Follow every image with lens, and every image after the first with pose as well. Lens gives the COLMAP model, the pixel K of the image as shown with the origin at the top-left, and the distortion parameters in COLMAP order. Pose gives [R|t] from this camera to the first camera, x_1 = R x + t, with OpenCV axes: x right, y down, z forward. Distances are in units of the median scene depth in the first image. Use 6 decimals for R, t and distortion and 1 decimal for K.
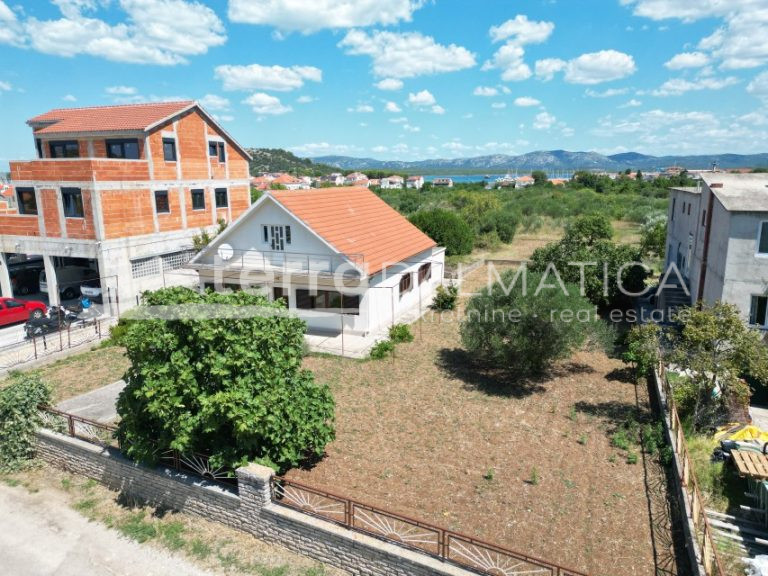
lens RADIAL K [[543.6, 0, 382.3], [0, 543.6, 286.5], [0, 0, 1]] dist [0.061216, -0.048050]
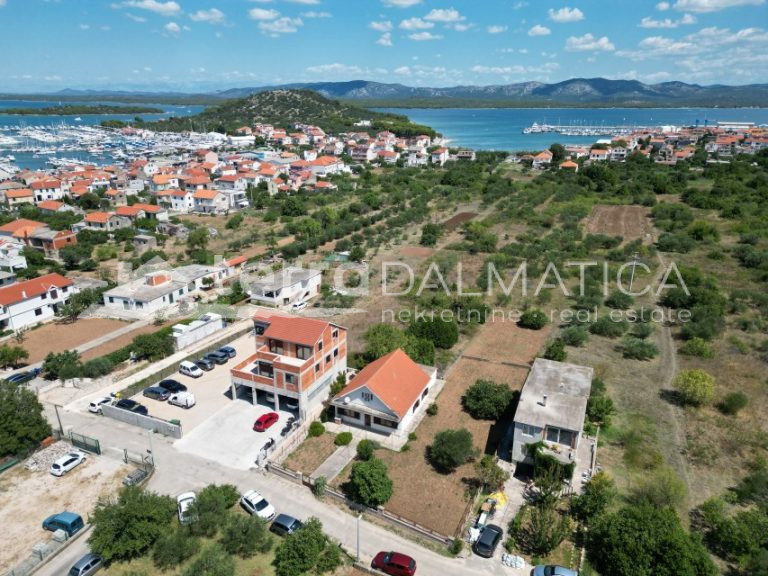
lens RADIAL K [[543.6, 0, 382.2], [0, 543.6, 293.2], [0, 0, 1]] dist [0.061216, -0.048050]
pose [[0.998660, 0.032892, -0.039944, -0.029584], [-0.026927, 0.989551, 0.141646, -0.902843], [0.044185, -0.140381, 0.989111, -1.444844]]
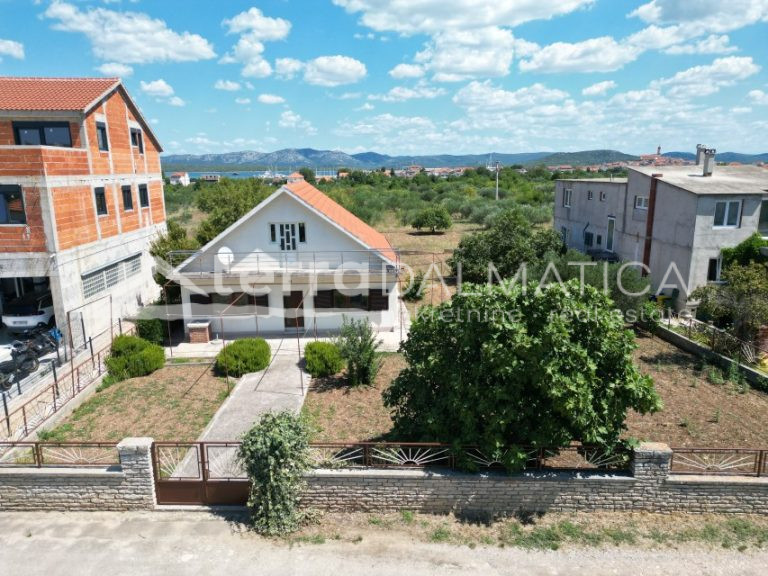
lens RADIAL K [[543.6, 0, 386.4], [0, 543.6, 290.8], [0, 0, 1]] dist [0.061216, -0.048050]
pose [[0.902900, -0.094537, 0.419325, -0.404306], [0.089030, 0.995491, 0.032732, -0.013848], [-0.420529, 0.007778, 0.907246, 0.098408]]
